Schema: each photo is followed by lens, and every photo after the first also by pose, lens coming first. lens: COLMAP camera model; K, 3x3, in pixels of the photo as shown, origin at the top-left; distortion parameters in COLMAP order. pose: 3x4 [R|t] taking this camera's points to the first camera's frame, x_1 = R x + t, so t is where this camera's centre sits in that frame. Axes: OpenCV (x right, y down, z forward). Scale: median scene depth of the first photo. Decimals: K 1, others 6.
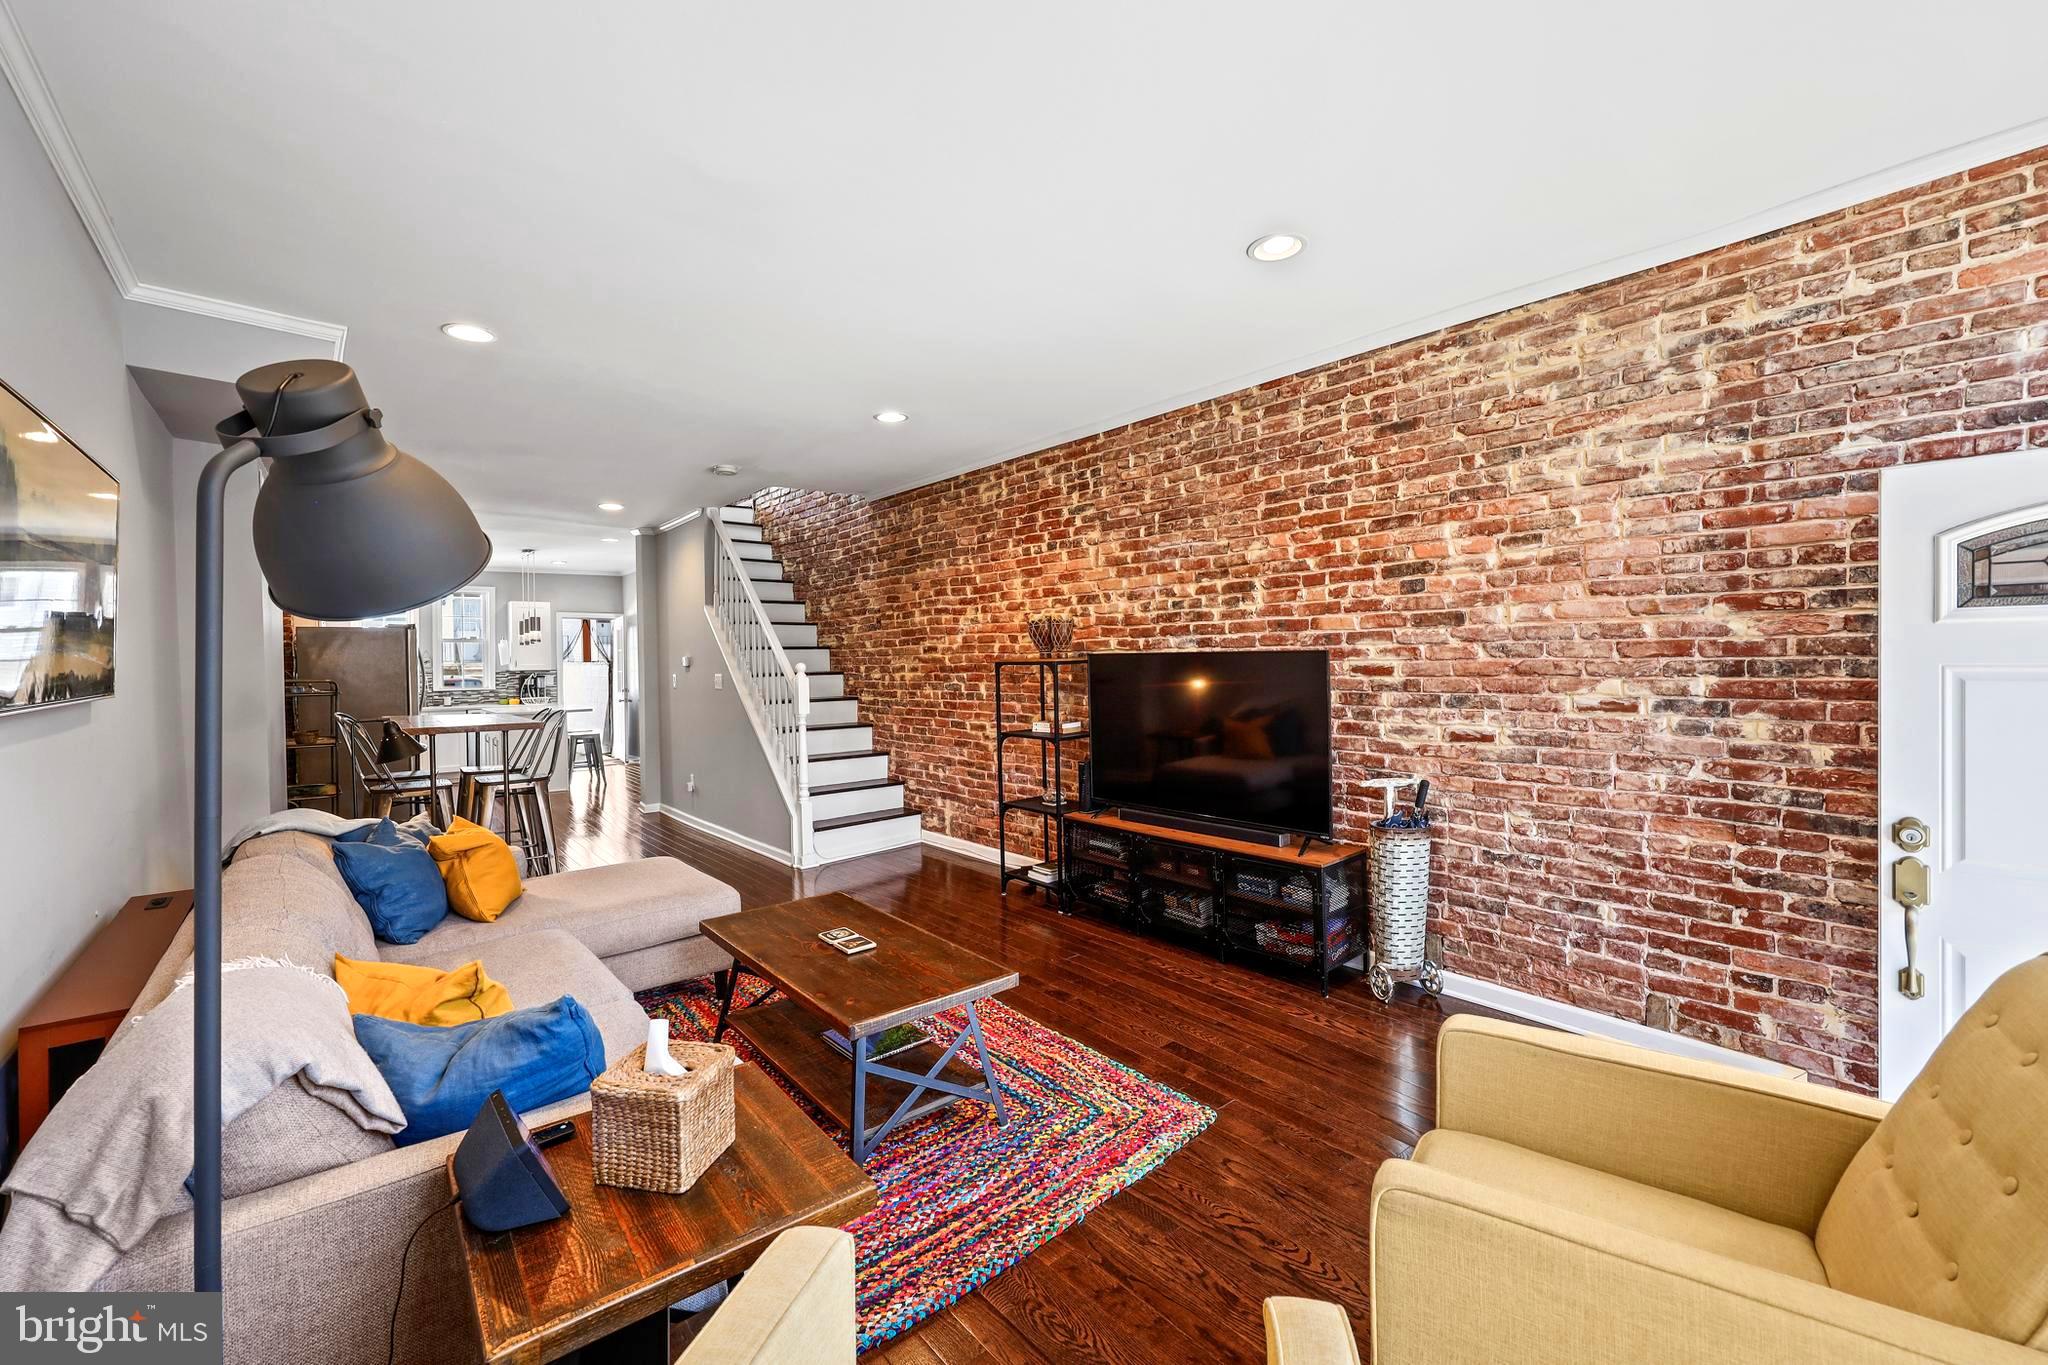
lens RADIAL K [[834.6, 0, 1016.0], [0, 834.6, 673.5], [0, 0, 1]] dist [0.001883, -0.000021]
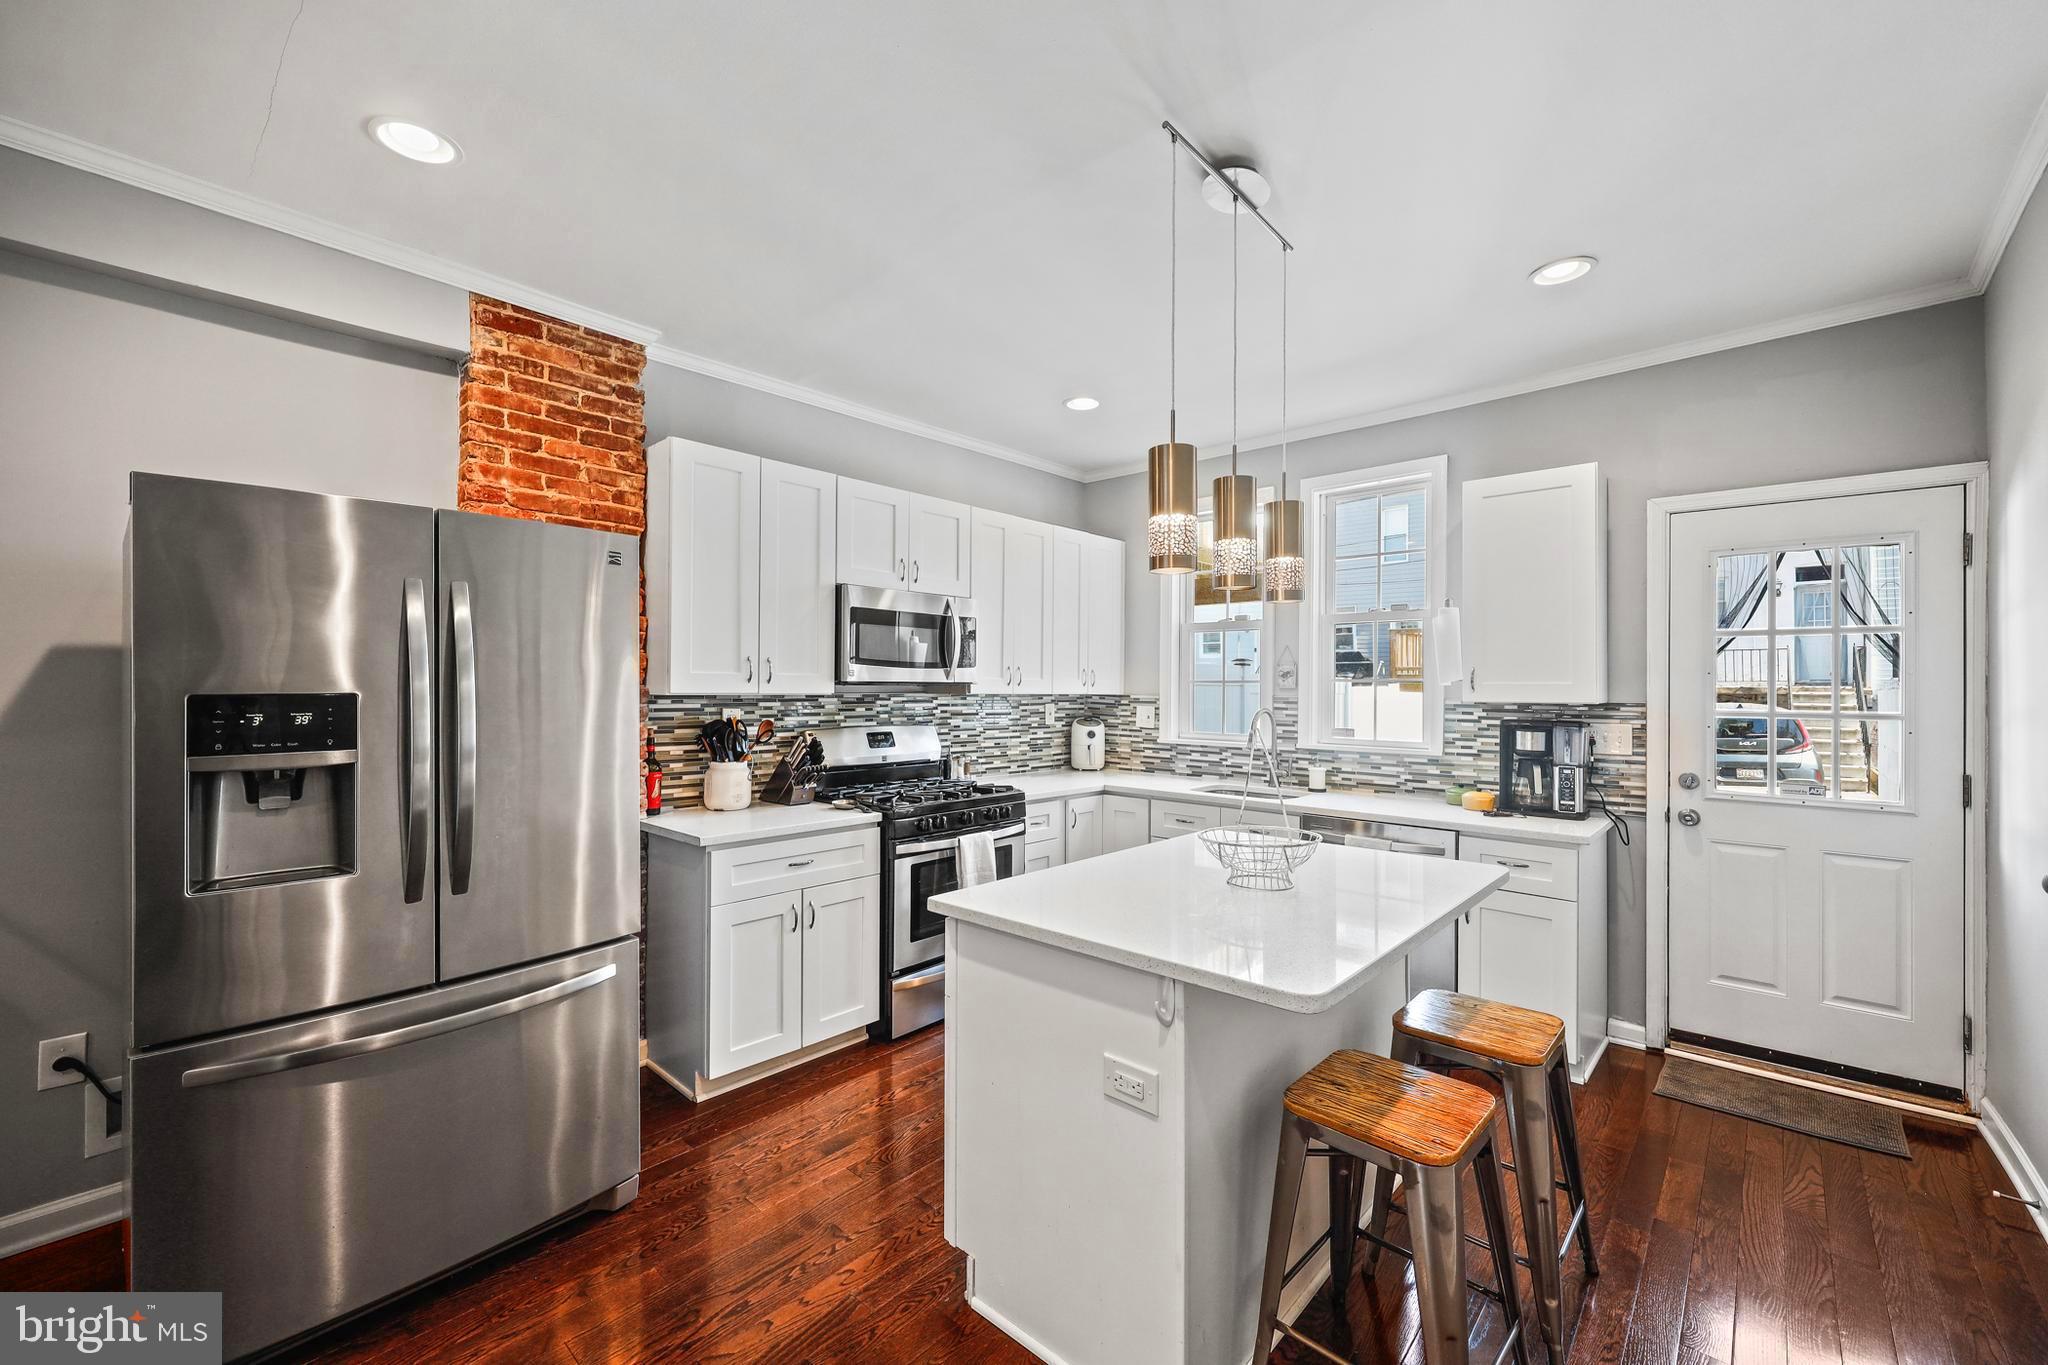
lens RADIAL K [[834.6, 0, 1030.5], [0, 834.6, 681.4], [0, 0, 1]] dist [0.001883, -0.000021]
pose [[0.158313, 0.005749, -0.987372, -0.723171], [-0.019969, 0.999797, 0.002619, -0.019795], [0.987187, 0.019302, 0.158396, 1.785962]]
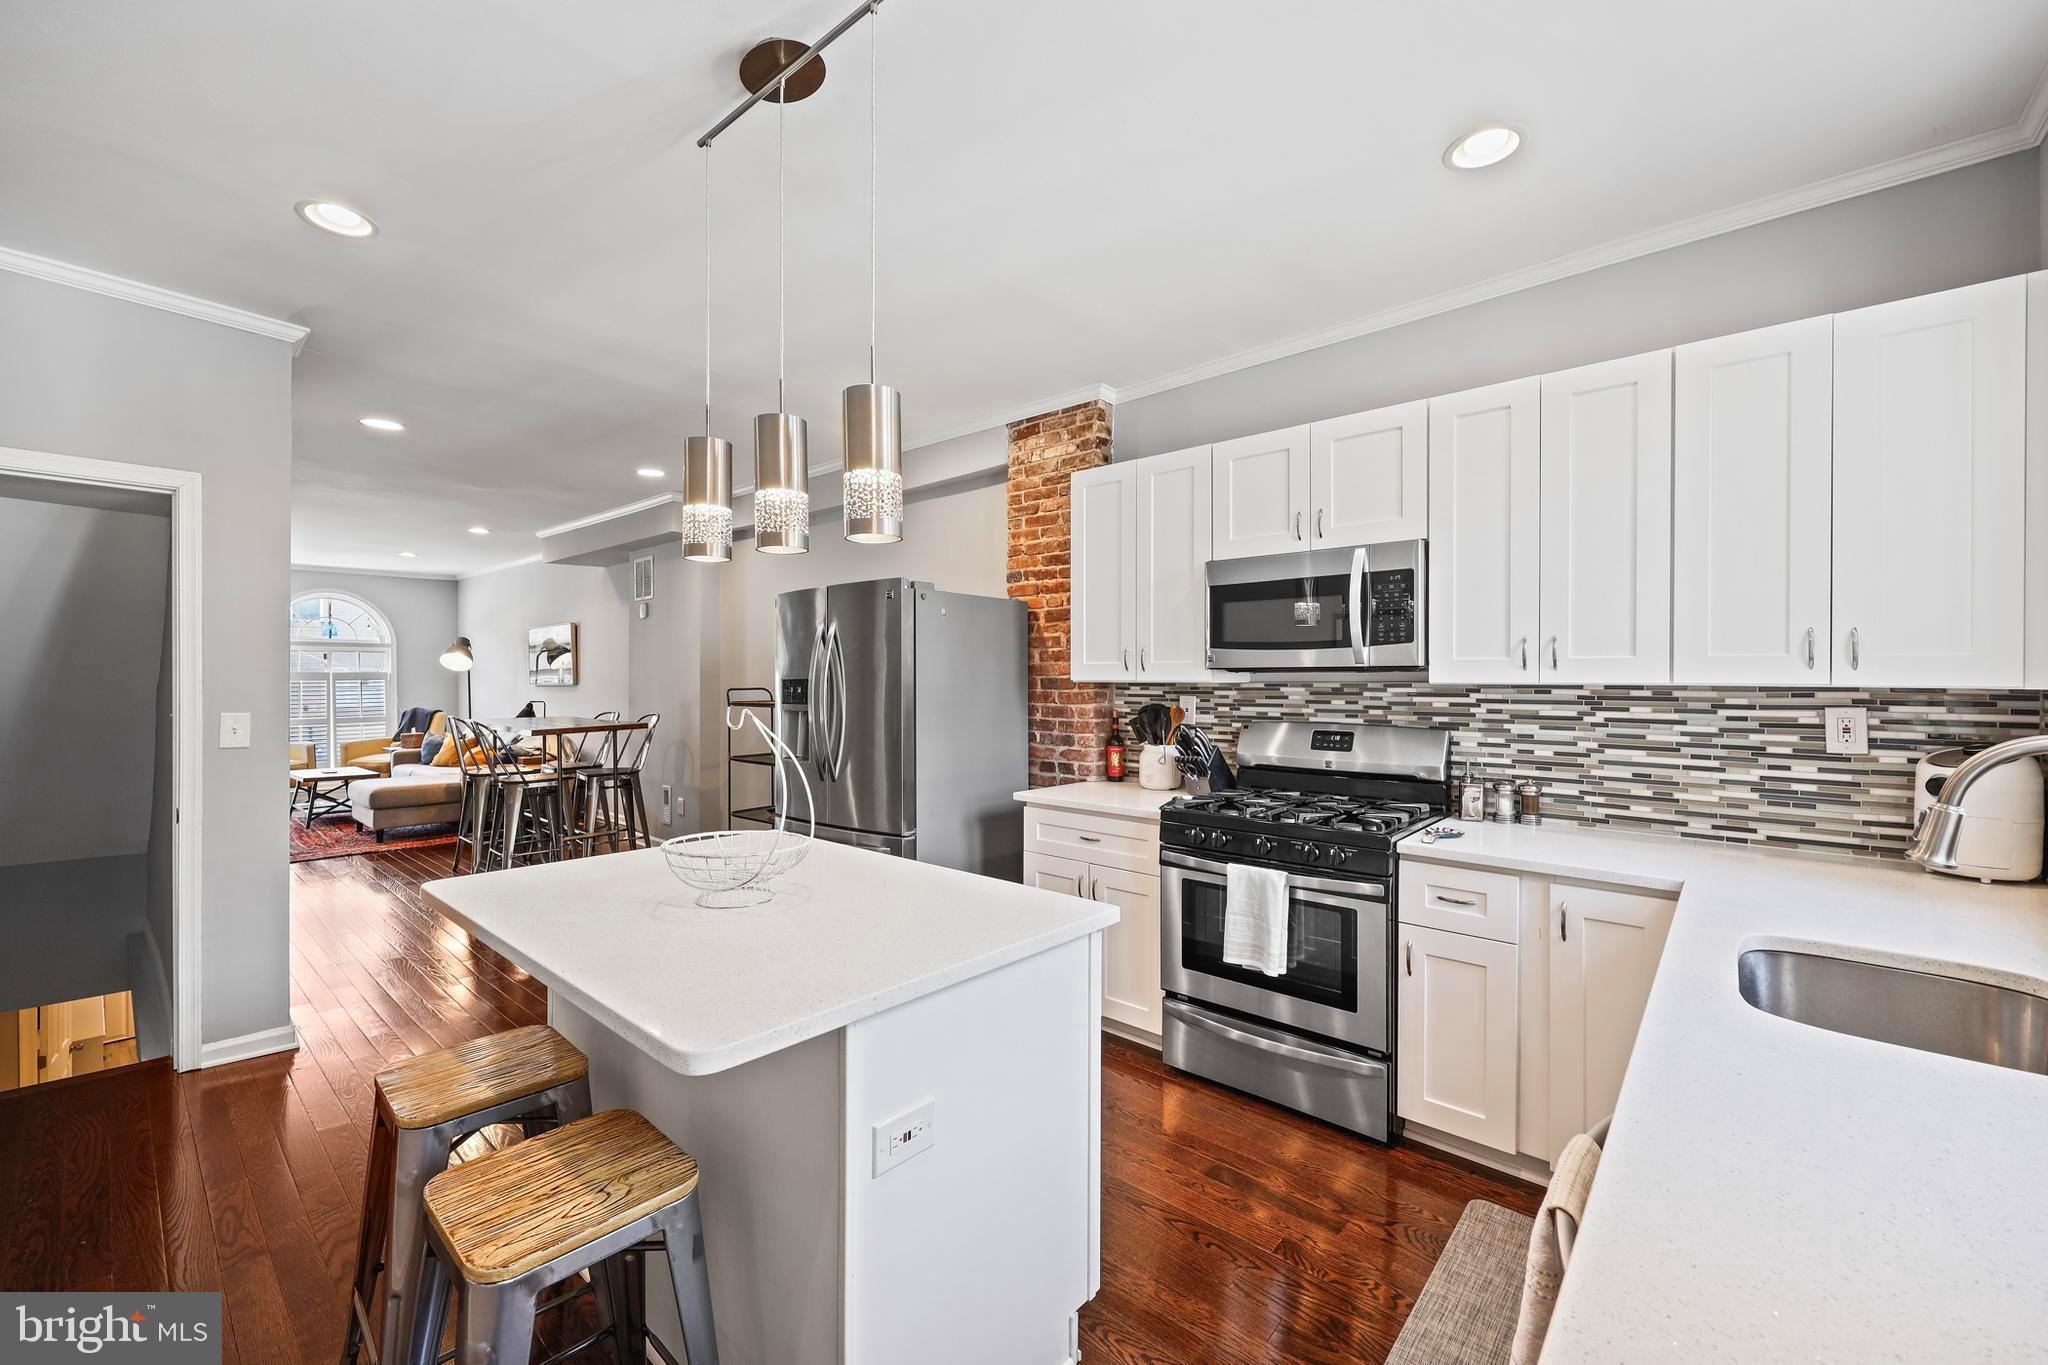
lens RADIAL K [[834.6, 0, 1021.0], [0, 834.6, 680.8], [0, 0, 1]] dist [0.001883, -0.000021]
pose [[-0.987441, 0.009927, -0.157677, -1.190670], [0.007604, 0.999854, 0.015328, -0.016137], [0.157806, 0.013936, -0.987372, 2.346887]]
